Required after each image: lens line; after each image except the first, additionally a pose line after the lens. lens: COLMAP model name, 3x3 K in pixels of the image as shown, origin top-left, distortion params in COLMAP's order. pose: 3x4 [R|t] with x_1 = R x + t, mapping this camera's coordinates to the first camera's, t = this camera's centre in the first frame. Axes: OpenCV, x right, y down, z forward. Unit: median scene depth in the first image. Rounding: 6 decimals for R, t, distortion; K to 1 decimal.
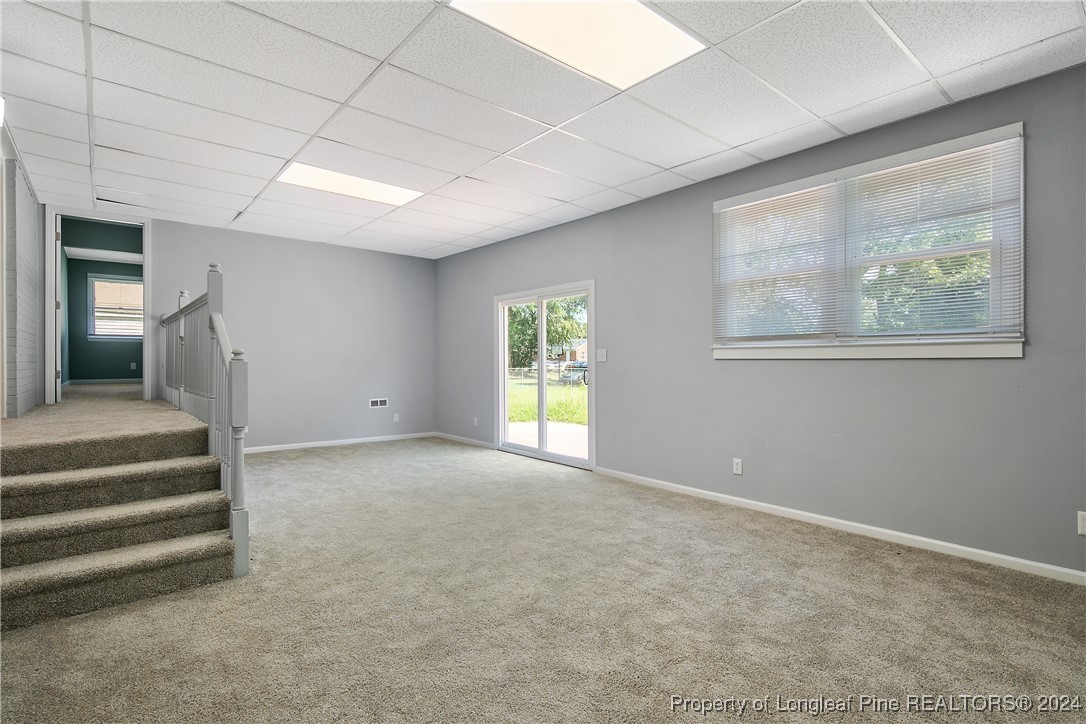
lens RADIAL K [[530.1, 0, 548.5], [0, 530.1, 358.7], [0, 0, 1]] dist [0.008877, -0.006999]
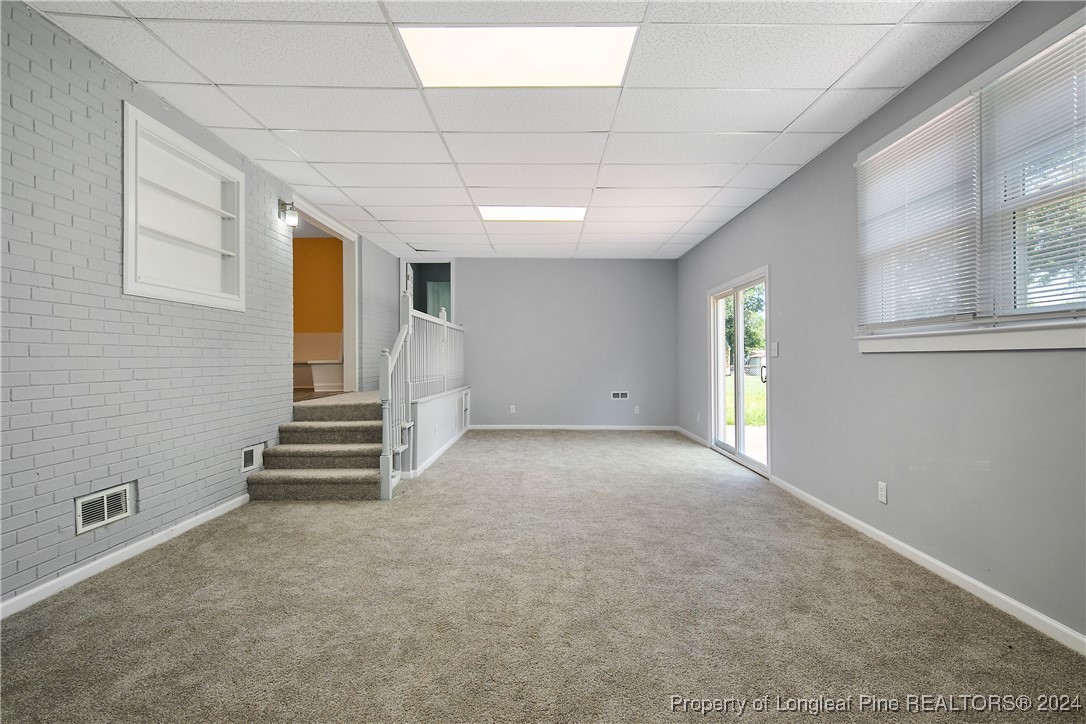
lens RADIAL K [[525.8, 0, 544.1], [0, 525.8, 357.1], [0, 0, 1]] dist [0.000745, -0.001434]
pose [[0.765622, -0.003159, -0.643283, 0.513094], [0.004379, 0.999990, 0.000301, 0.005261], [0.643276, -0.003047, 0.765628, 0.110095]]
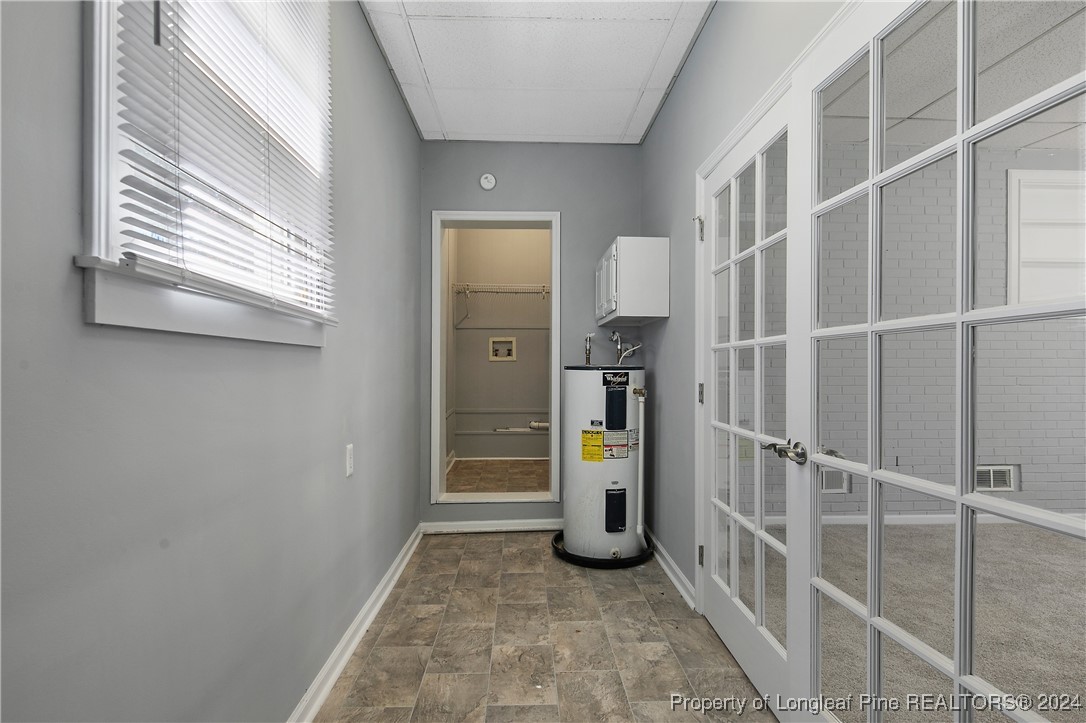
lens RADIAL K [[533.8, 0, 544.0], [0, 533.8, 371.5], [0, 0, 1]] dist [-0.000252, -0.000510]
pose [[-0.608402, -0.000893, -0.793629, 0.876203], [0.002415, 0.999993, -0.002976, 0.011535], [0.793626, -0.003728, -0.608395, 0.217010]]
